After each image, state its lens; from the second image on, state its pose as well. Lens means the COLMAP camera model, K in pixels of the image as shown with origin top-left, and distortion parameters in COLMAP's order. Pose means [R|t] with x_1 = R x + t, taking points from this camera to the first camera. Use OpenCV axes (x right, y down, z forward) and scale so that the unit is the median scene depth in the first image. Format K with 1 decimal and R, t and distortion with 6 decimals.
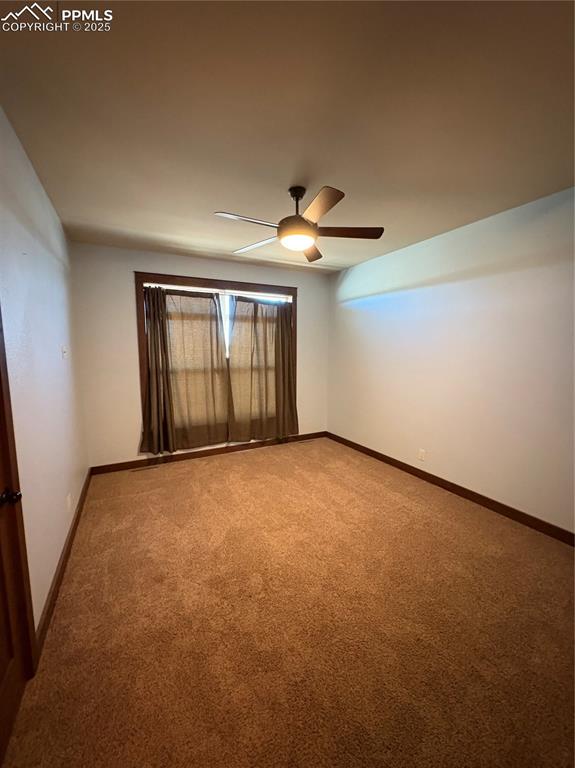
lens RADIAL K [[304.8, 0, 287.5], [0, 304.8, 384.0], [0, 0, 1]] dist [-0.000615, 0.000128]
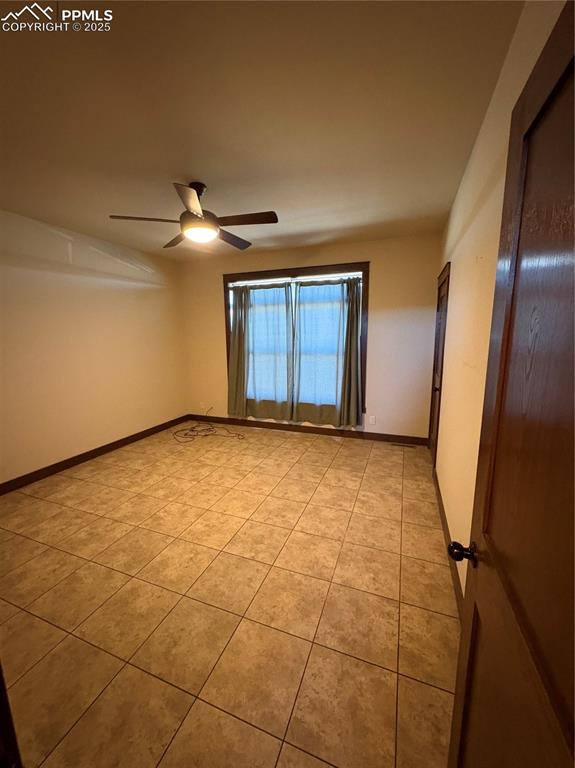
lens RADIAL K [[304.8, 0, 287.5], [0, 304.8, 384.0], [0, 0, 1]] dist [-0.000615, 0.000128]
pose [[0.652353, 0.125494, -0.747454, 0.647230], [-0.081880, 0.992094, 0.095106, -0.045401], [0.753480, -0.000841, 0.657471, 0.312972]]
